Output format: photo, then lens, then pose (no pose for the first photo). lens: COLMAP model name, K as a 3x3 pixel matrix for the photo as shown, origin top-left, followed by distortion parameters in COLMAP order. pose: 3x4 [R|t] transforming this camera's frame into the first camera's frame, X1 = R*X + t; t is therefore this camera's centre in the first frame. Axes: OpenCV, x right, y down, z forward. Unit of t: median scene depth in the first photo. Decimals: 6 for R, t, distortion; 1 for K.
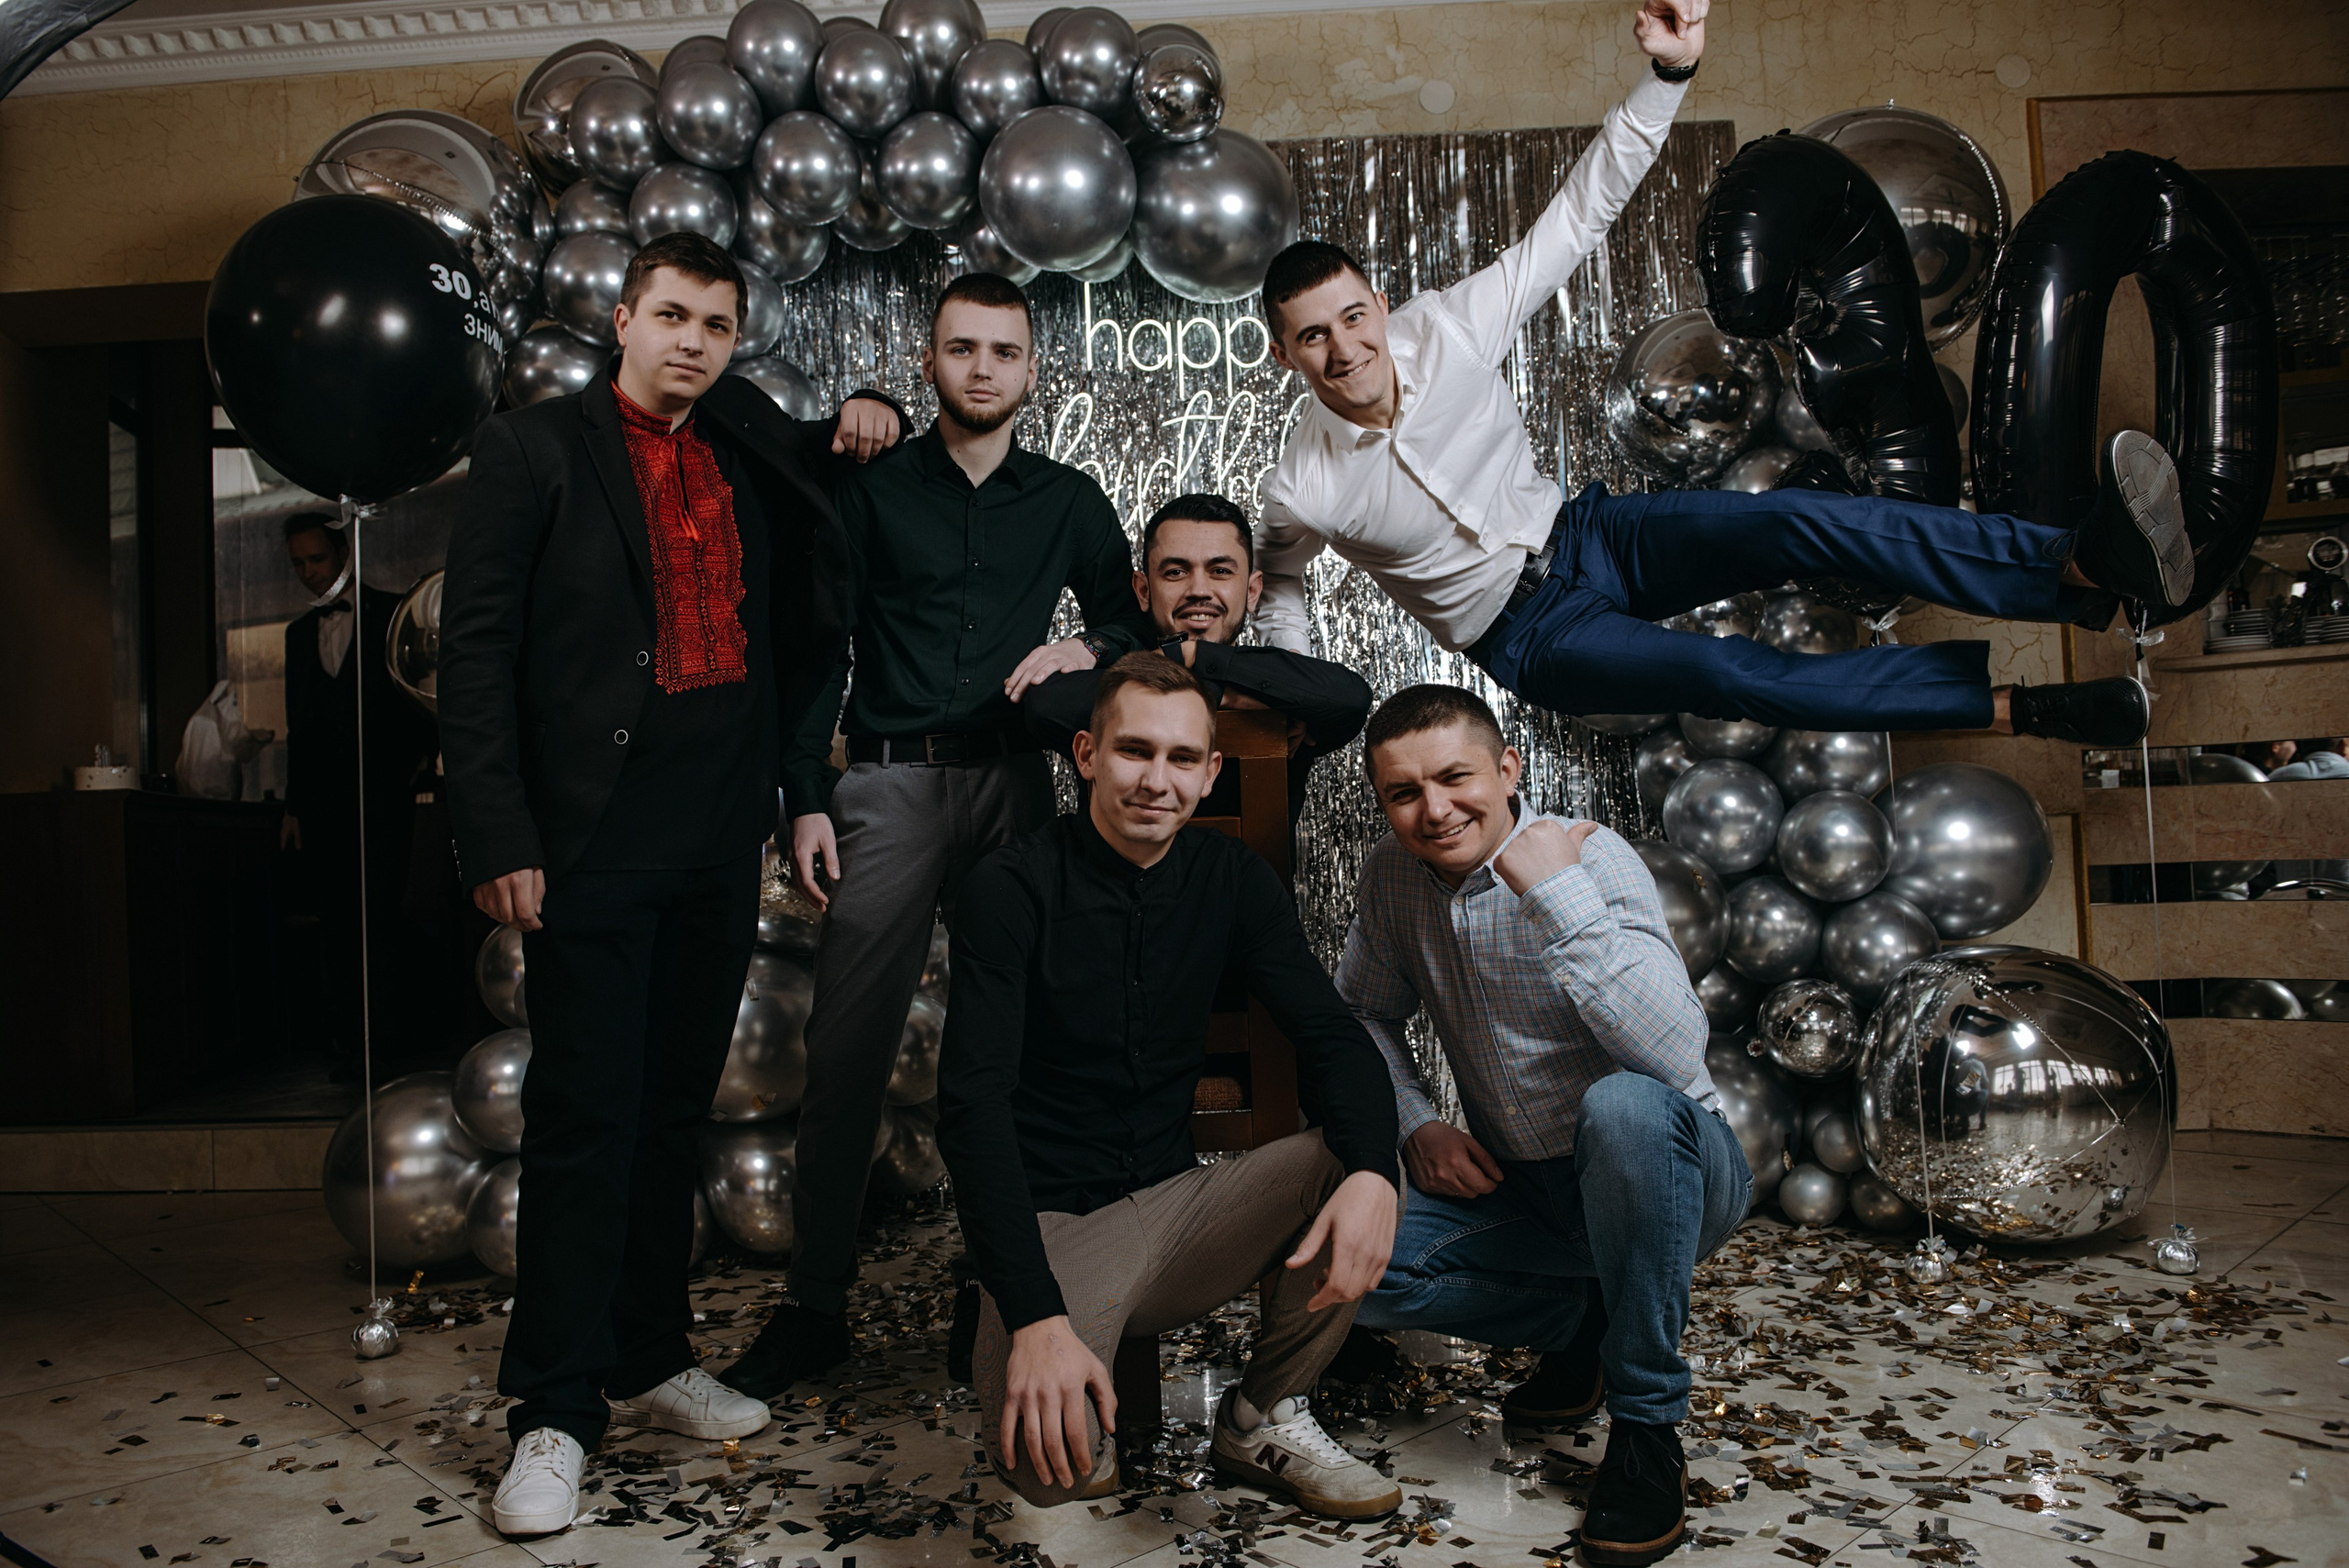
lens RADIAL K [[1706.4, 0, 1157.2], [0, 1706.4, 793.2], [0, 0, 1]] dist [-0.043436, -0.006659]
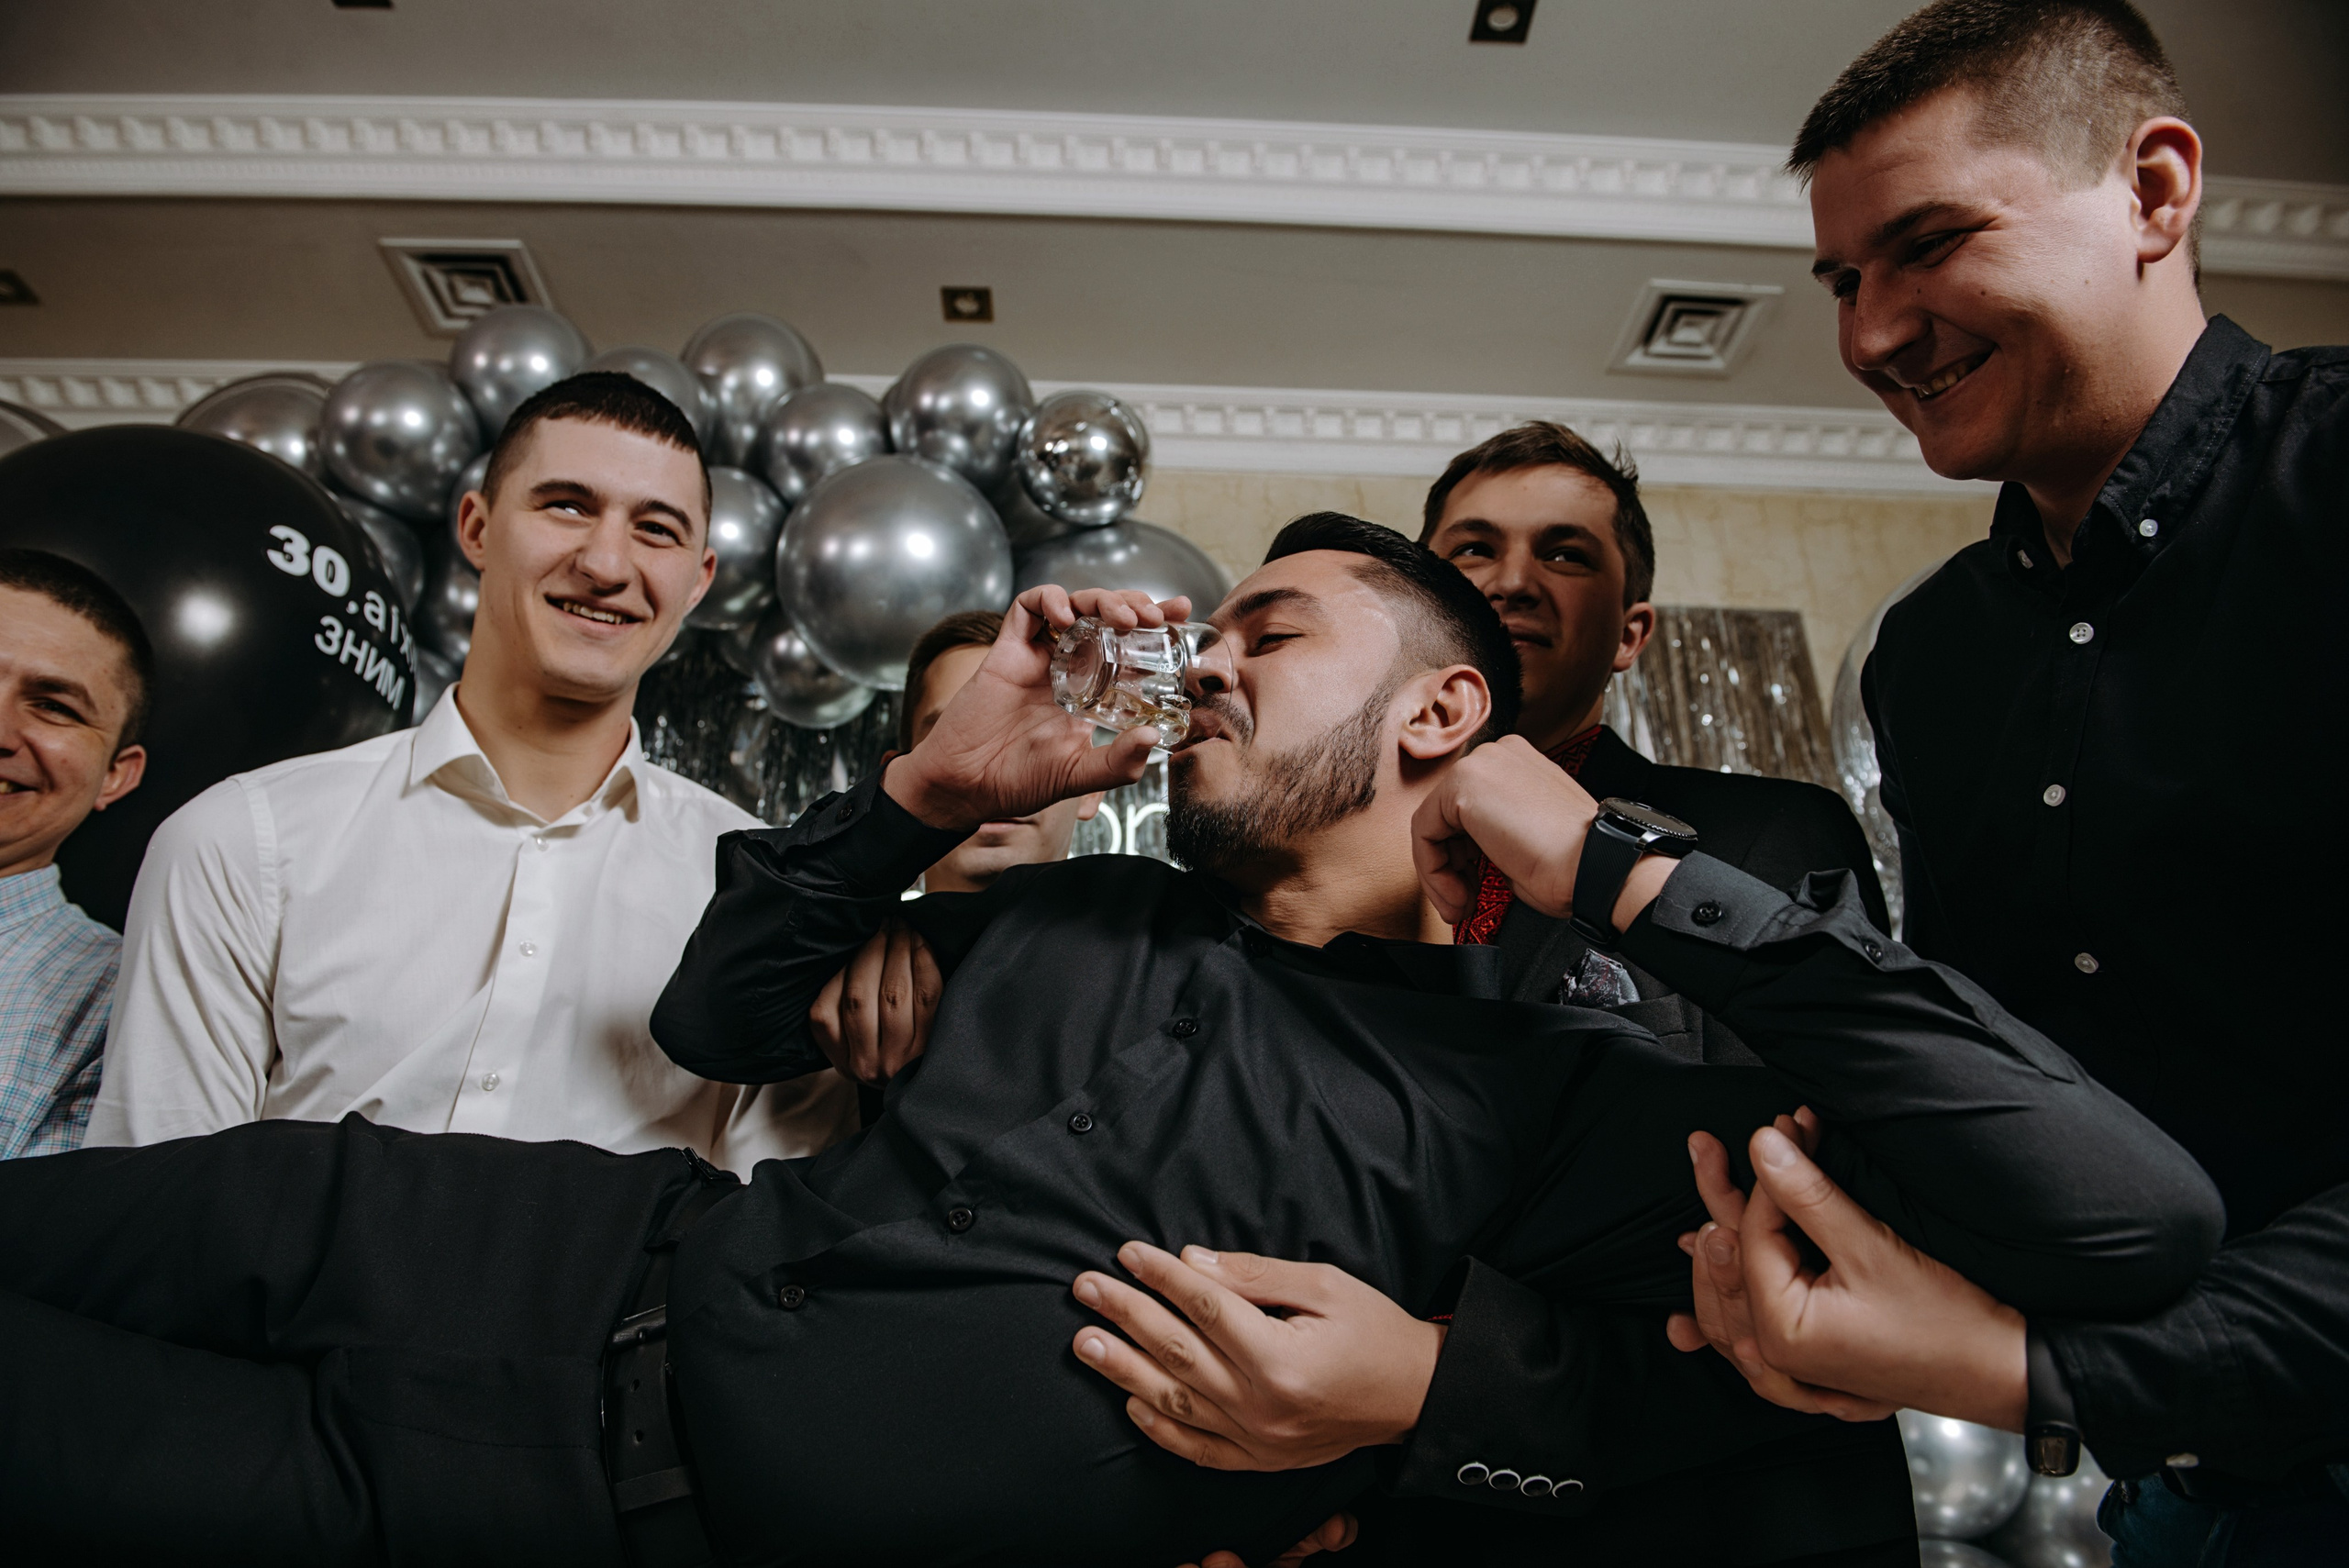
lens RADIAL K [[1606.7, 0, 1165.9], [0, 1606.7, 755.4], [0, 0, 1]] dist [-0.049159, -0.017131]
pose [[0.995304, 0.075027, 0.061166, 0.014663], [-0.043776, 0.912433, -0.406879, -0.033566], [-0.086336, 0.402290, 0.911432, 0.428606]]
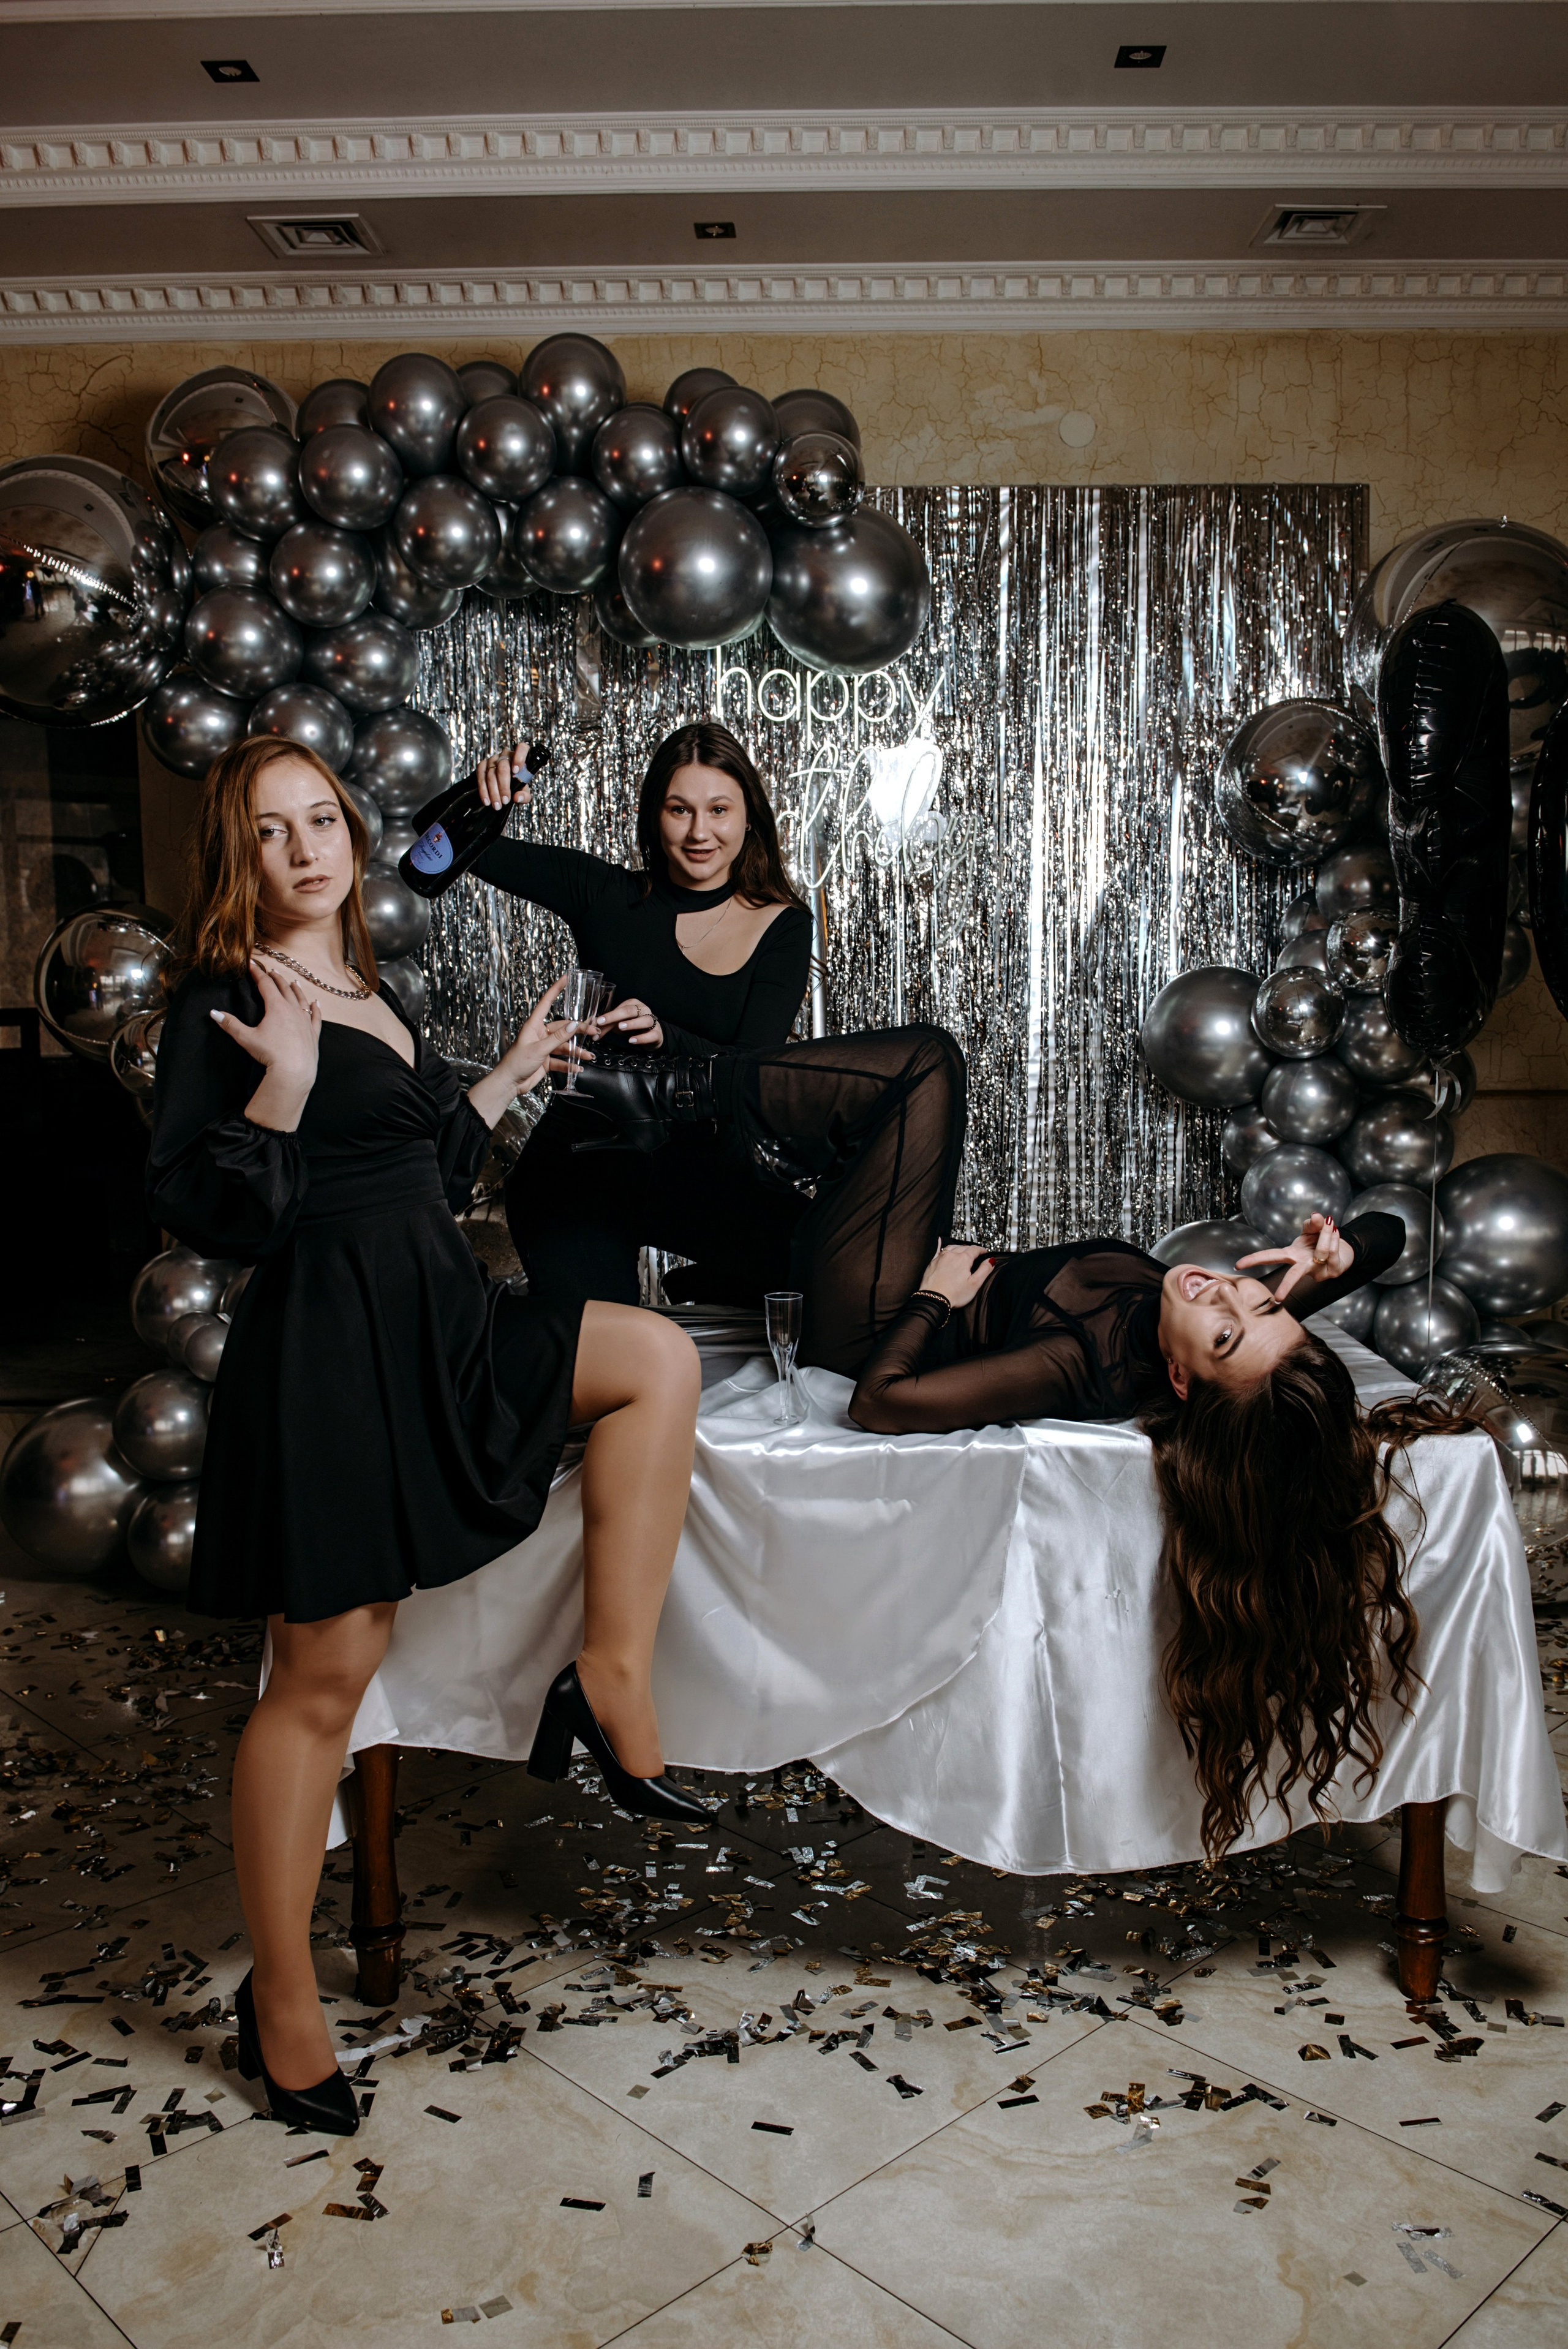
lens RADIAL K [[1947.3, 0, 816.1], [0, 1947.3, 1191.9], [0, 0, 1]] dist [-0.025147, -0.019223]
pose [[0.999066, 0.029843, 0.031244, -0.010542], [-0.034127, 0.988546, 0.147013, -0.155937], [-0.026499, -0.147942, 0.988641, -0.209384]]
